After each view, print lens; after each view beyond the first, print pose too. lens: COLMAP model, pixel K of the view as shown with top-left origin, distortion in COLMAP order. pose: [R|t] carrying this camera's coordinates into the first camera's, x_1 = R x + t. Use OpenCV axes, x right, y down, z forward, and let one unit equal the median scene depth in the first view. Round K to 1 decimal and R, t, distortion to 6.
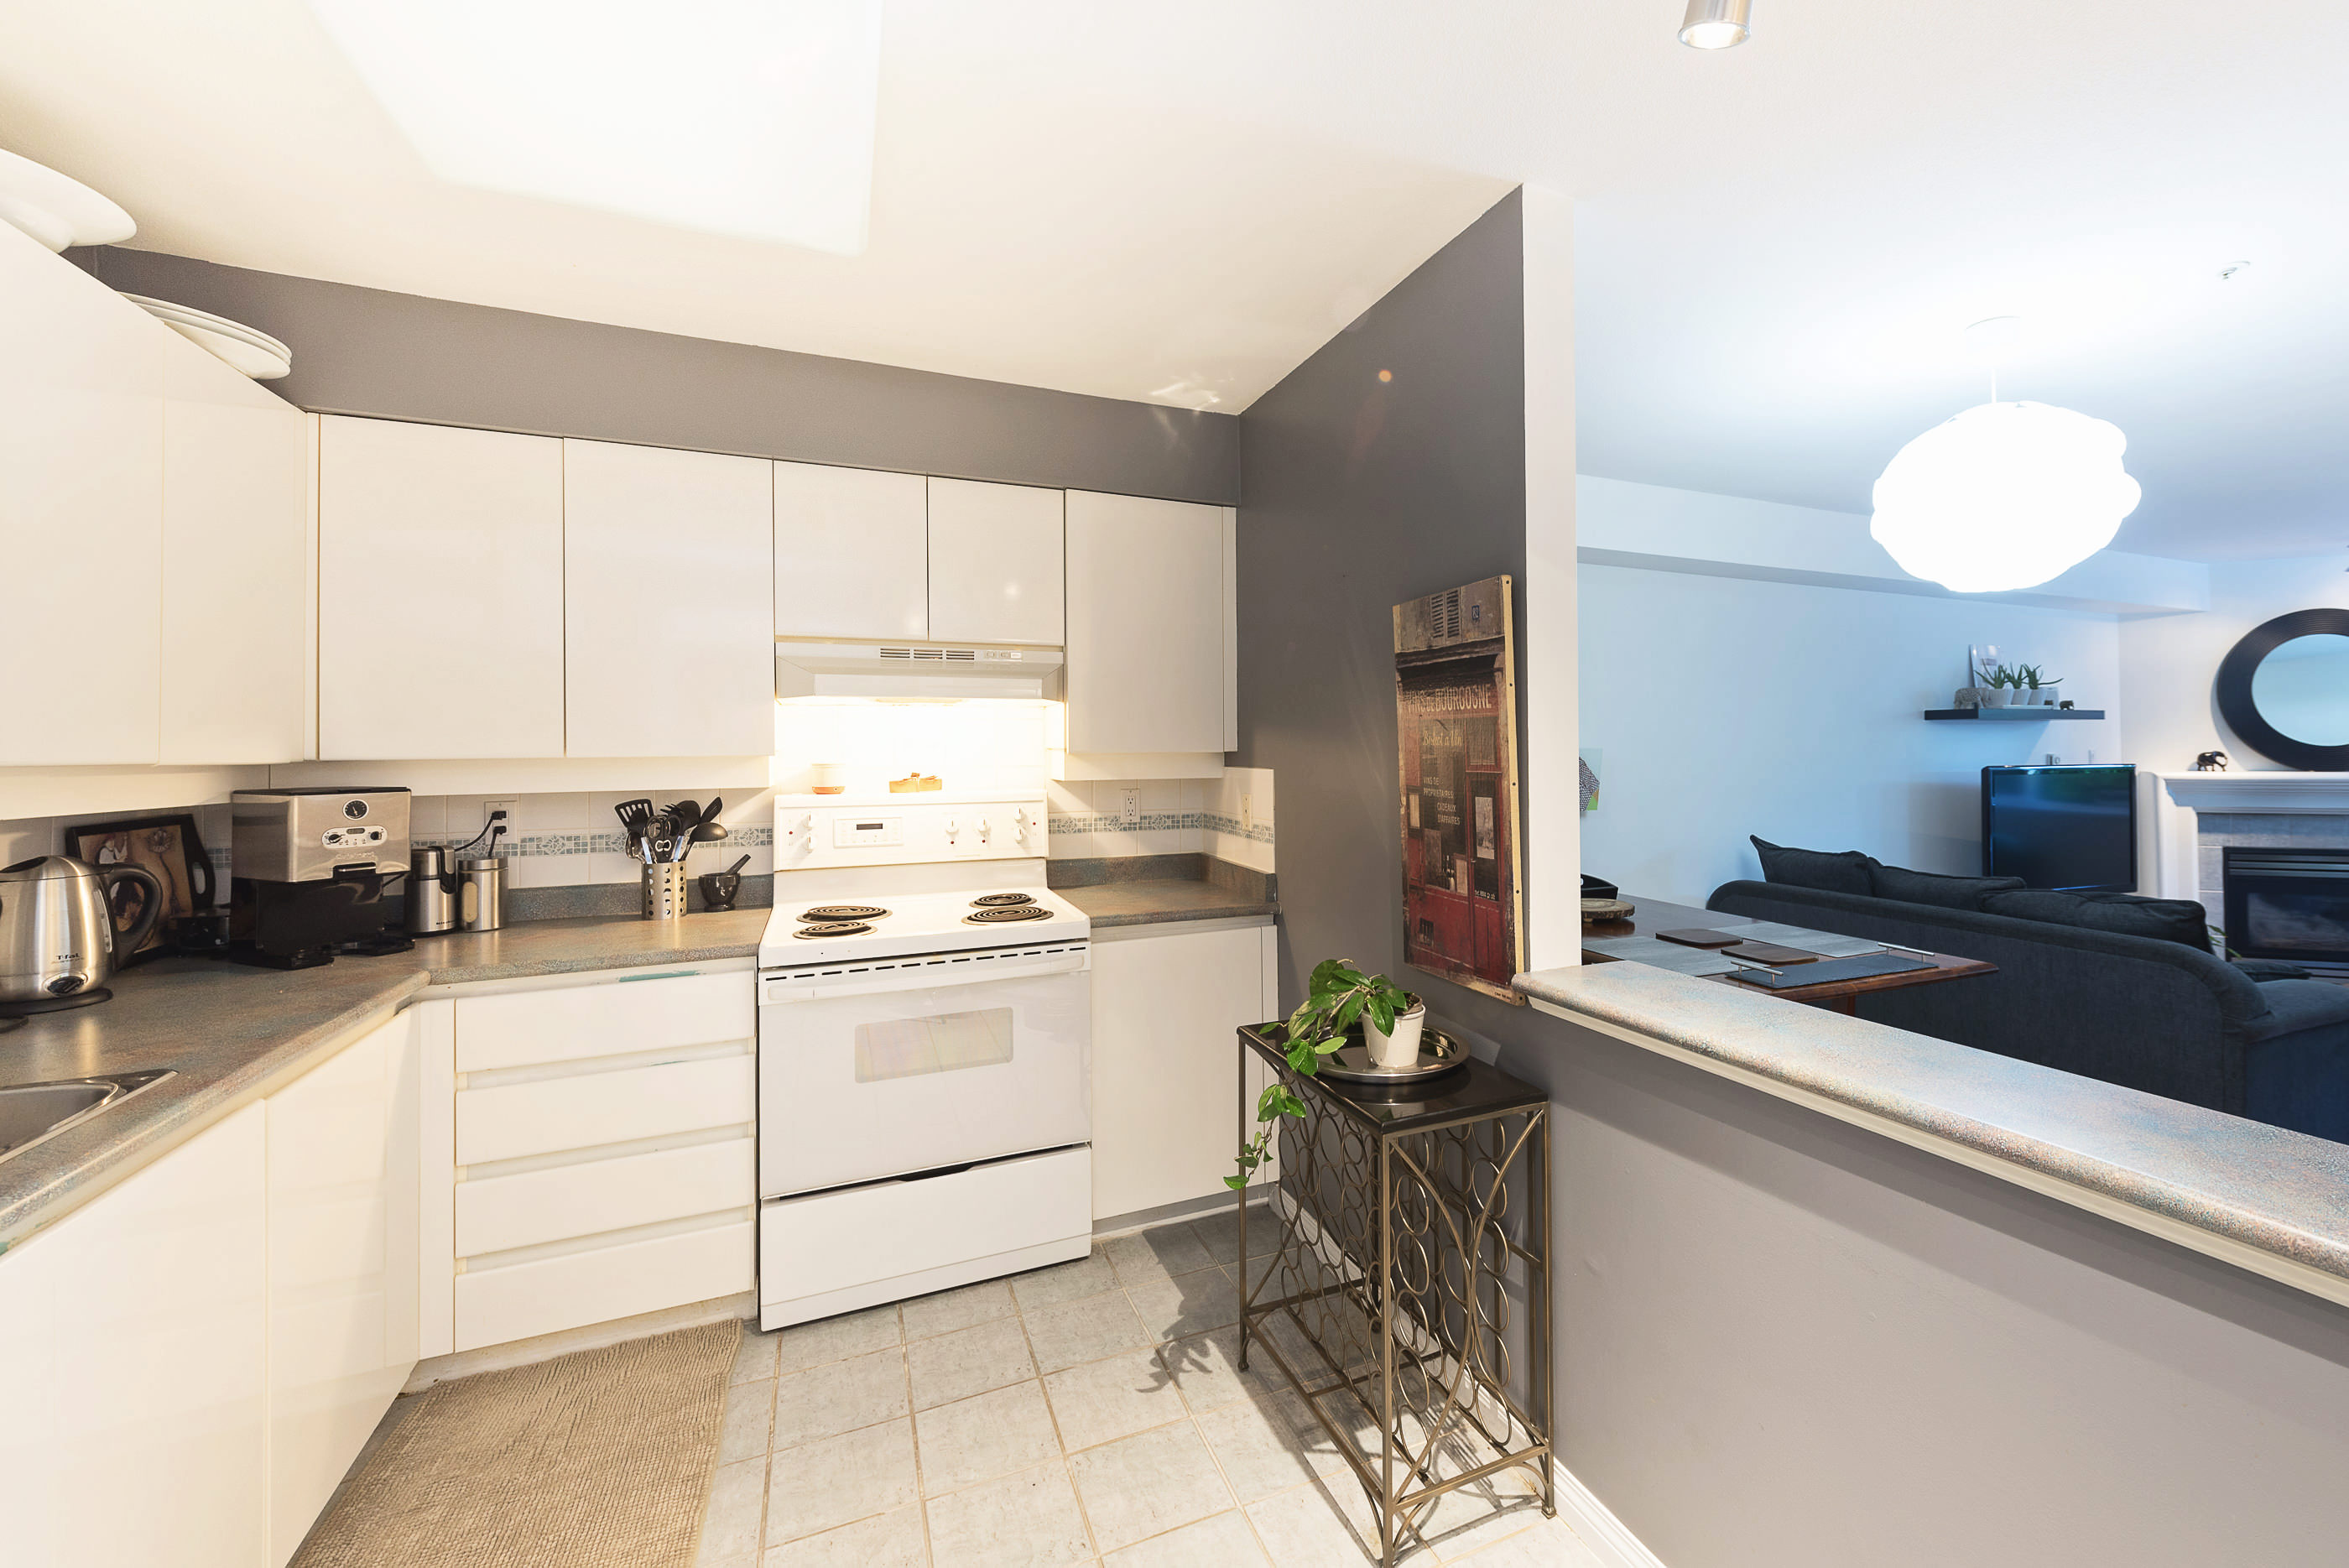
lens RADIAL K [[1009.8, 0, 1295.3], [0, 1009.8, 743.7], [0, 0, 1]] dist [0.002863, -0.000466]
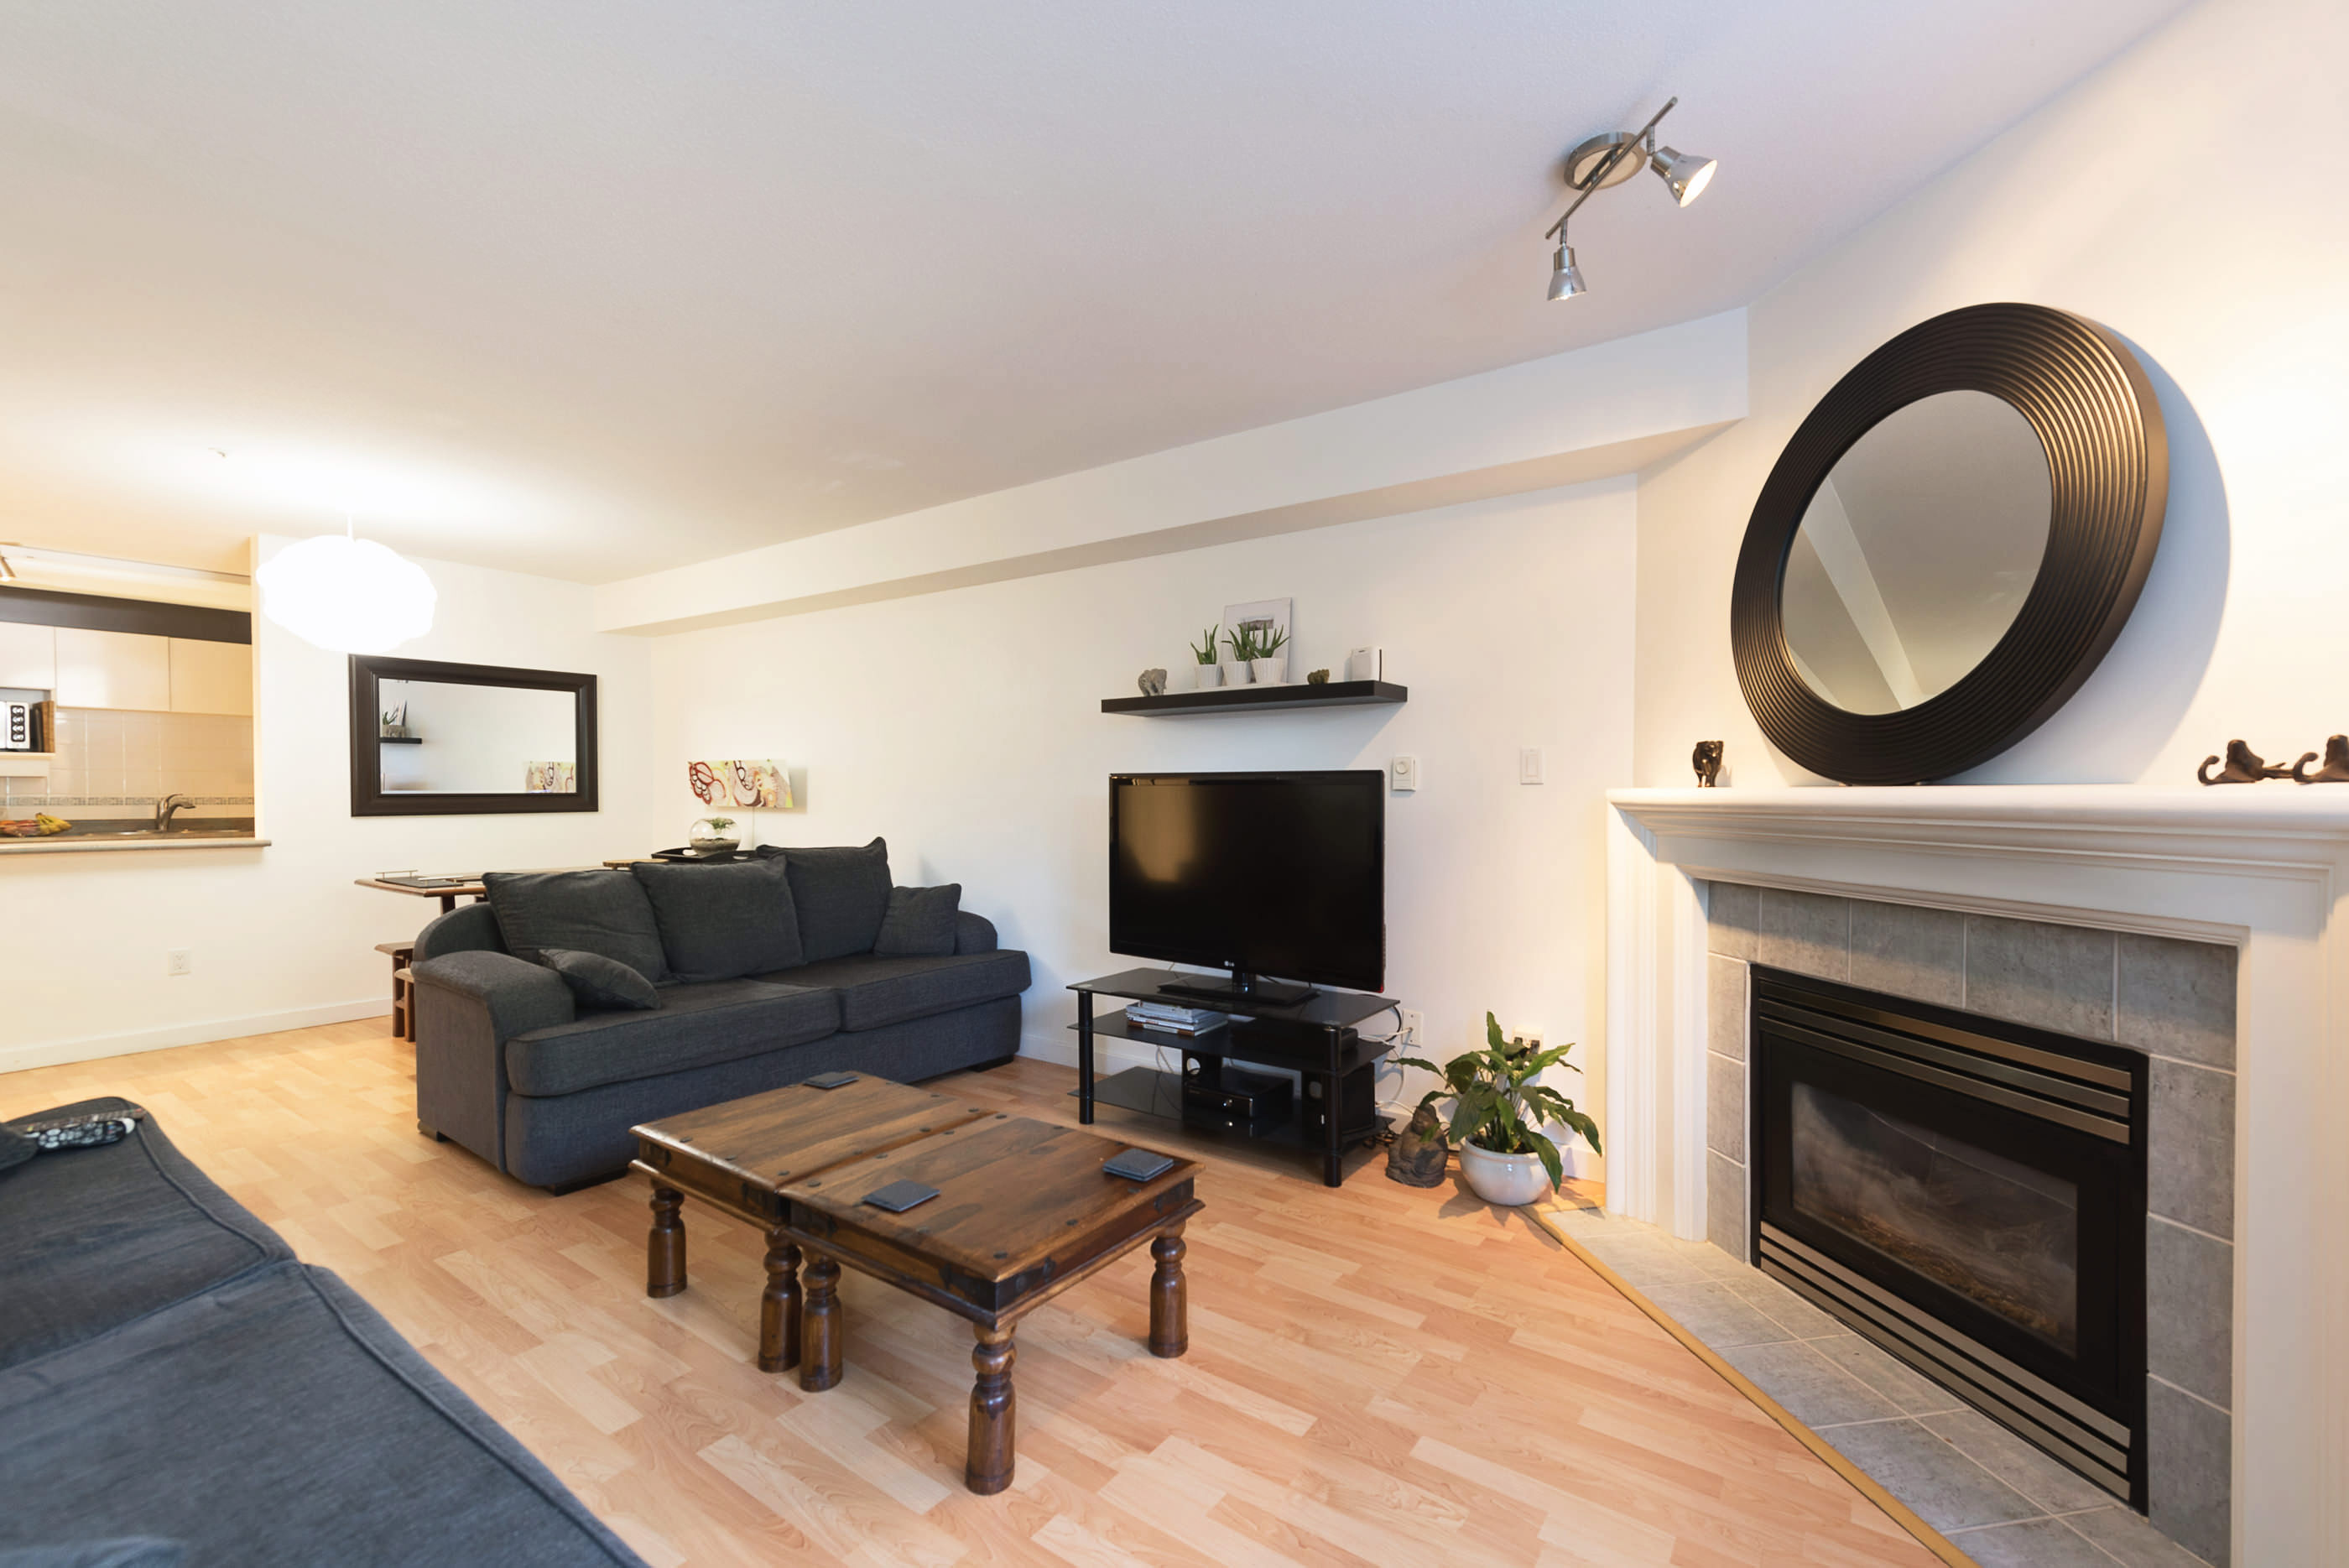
lens RADIAL K [[1003.0, 0, 1229.4], [0, 1003.0, 800.9], [0, 0, 1]] dist [0.004261, 0.000201]
pose [[0.493342, 0.015232, -0.869702, 2.487306], [0.000546, 0.999841, 0.017821, 0.052760], [0.869835, -0.009266, 0.493255, 1.252399]]
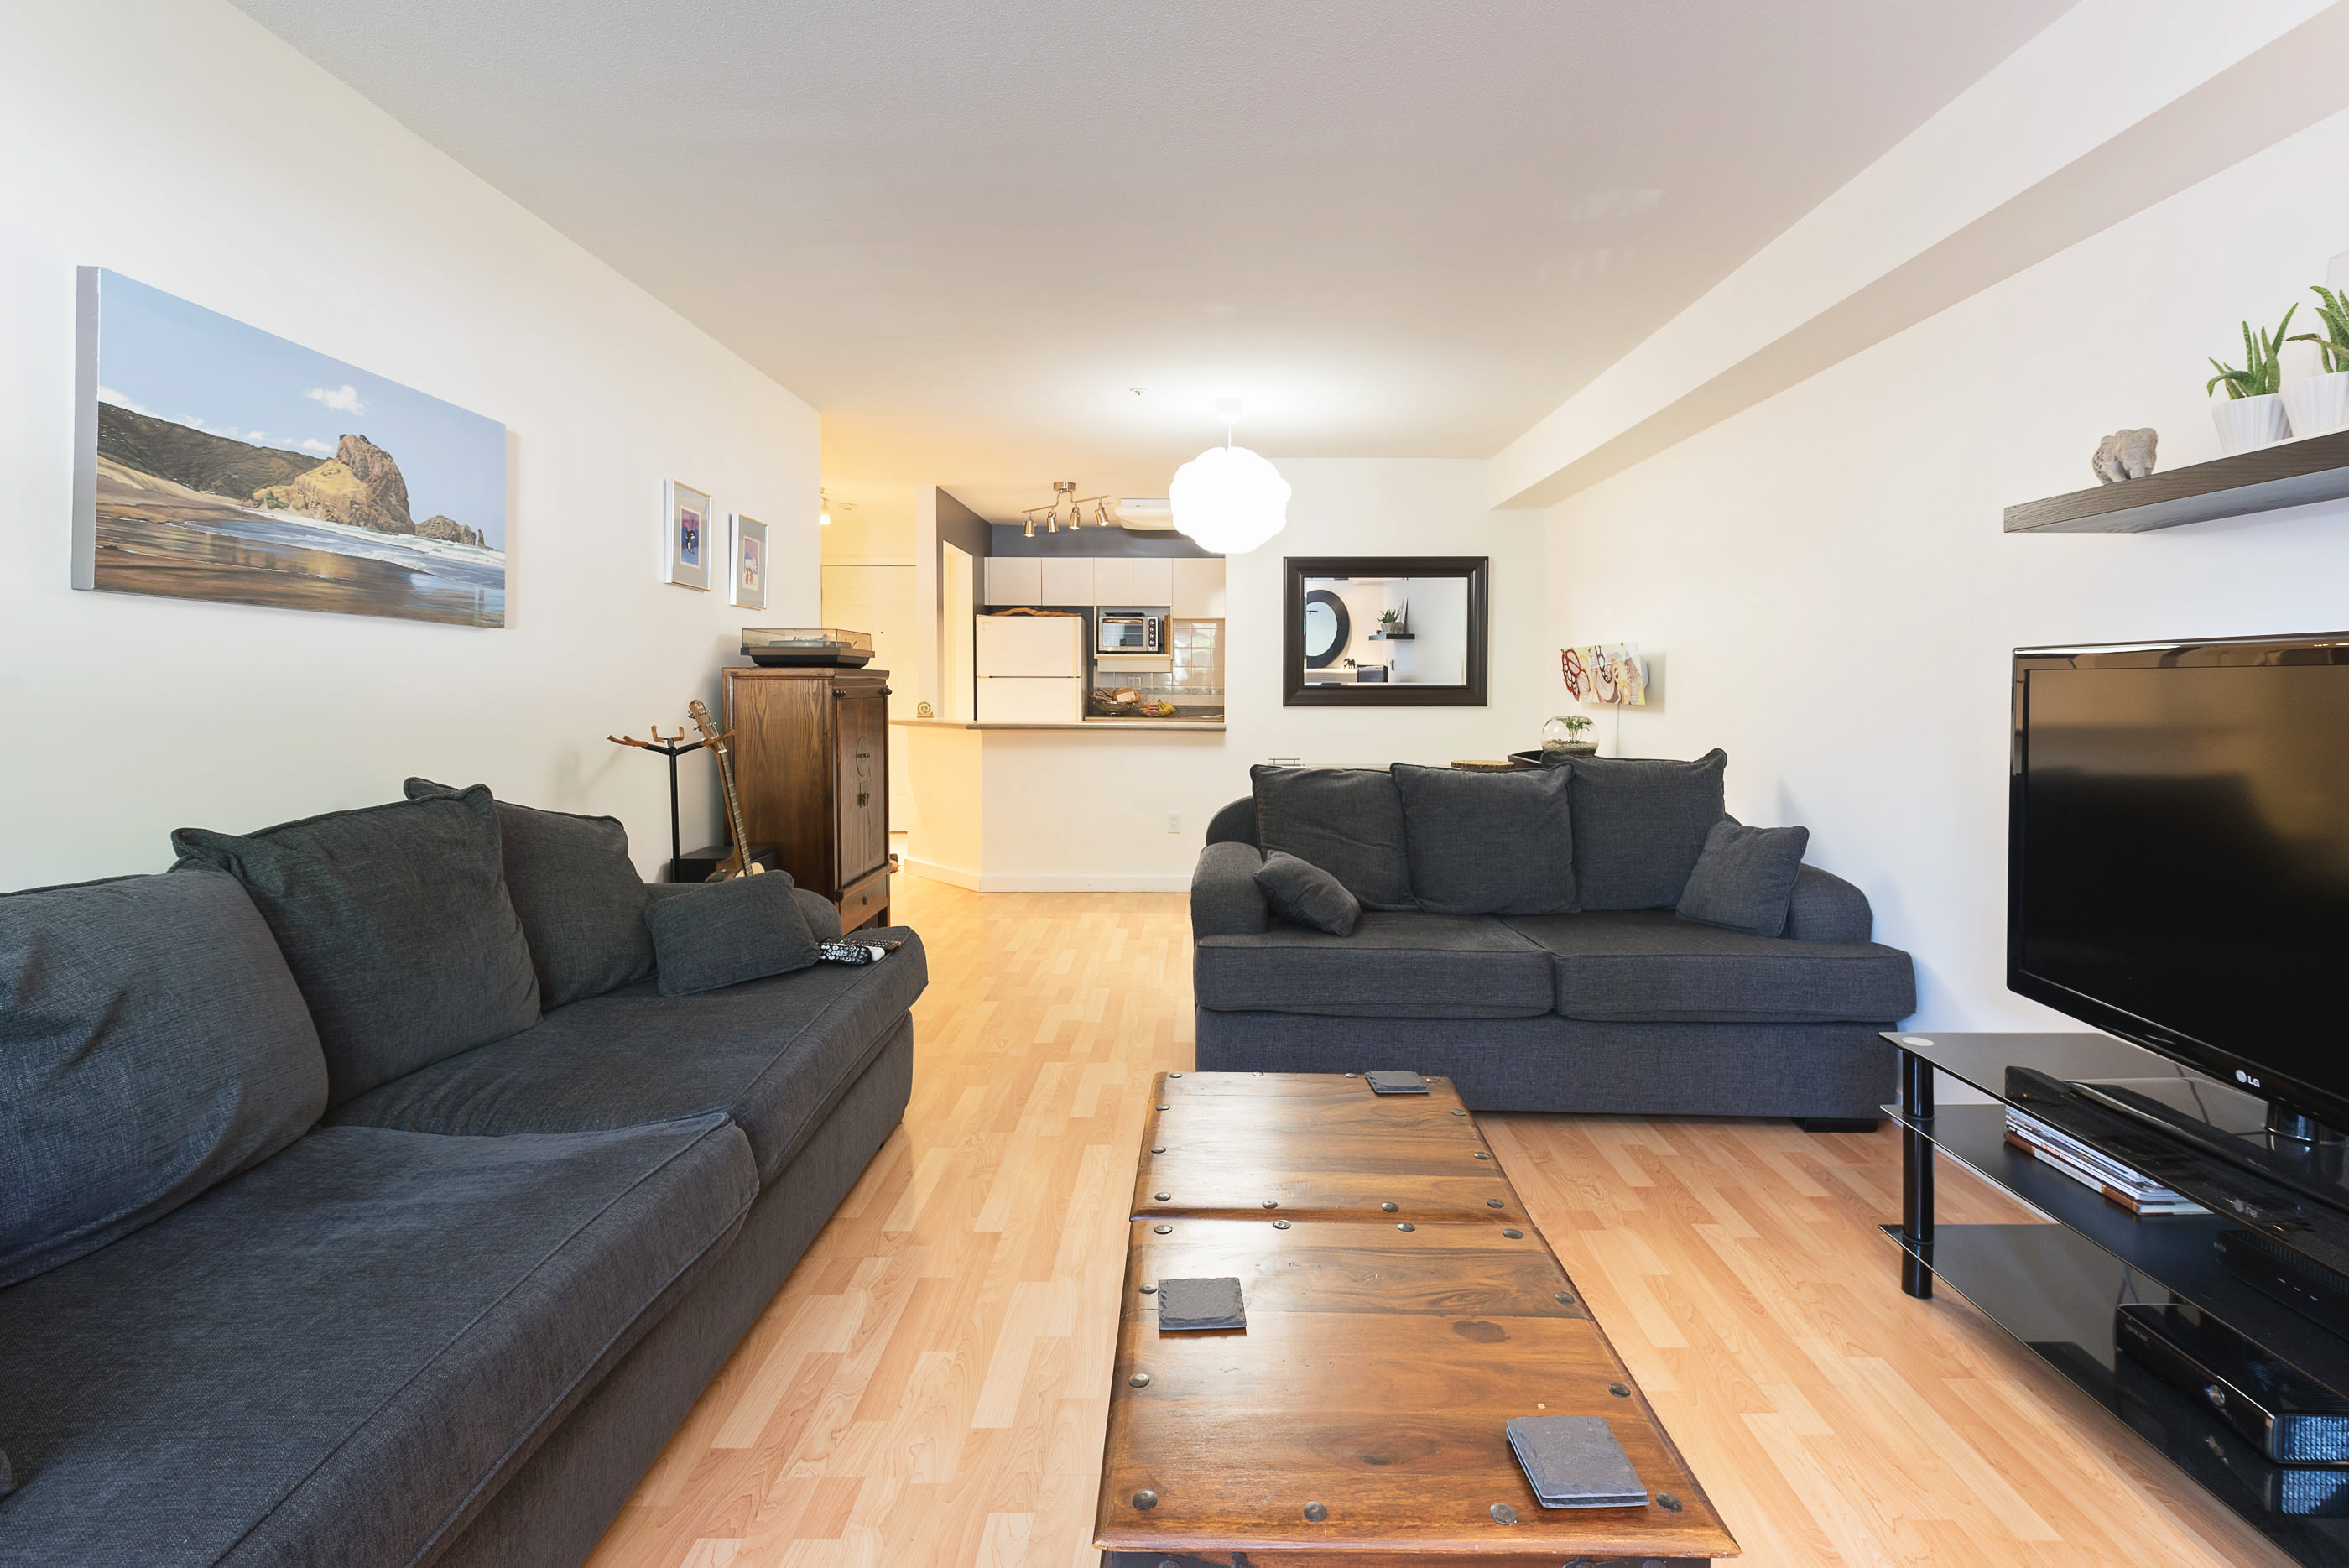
lens RADIAL K [[1149.9, 0, 1170.5], [0, 1149.9, 717.5], [0, 0, 1]] dist [0.011656, -0.000436]
pose [[-0.452203, 0.029074, -0.891441, 2.218011], [0.001291, 0.999489, 0.031943, 0.062800], [0.891914, 0.013294, -0.452010, 1.626014]]
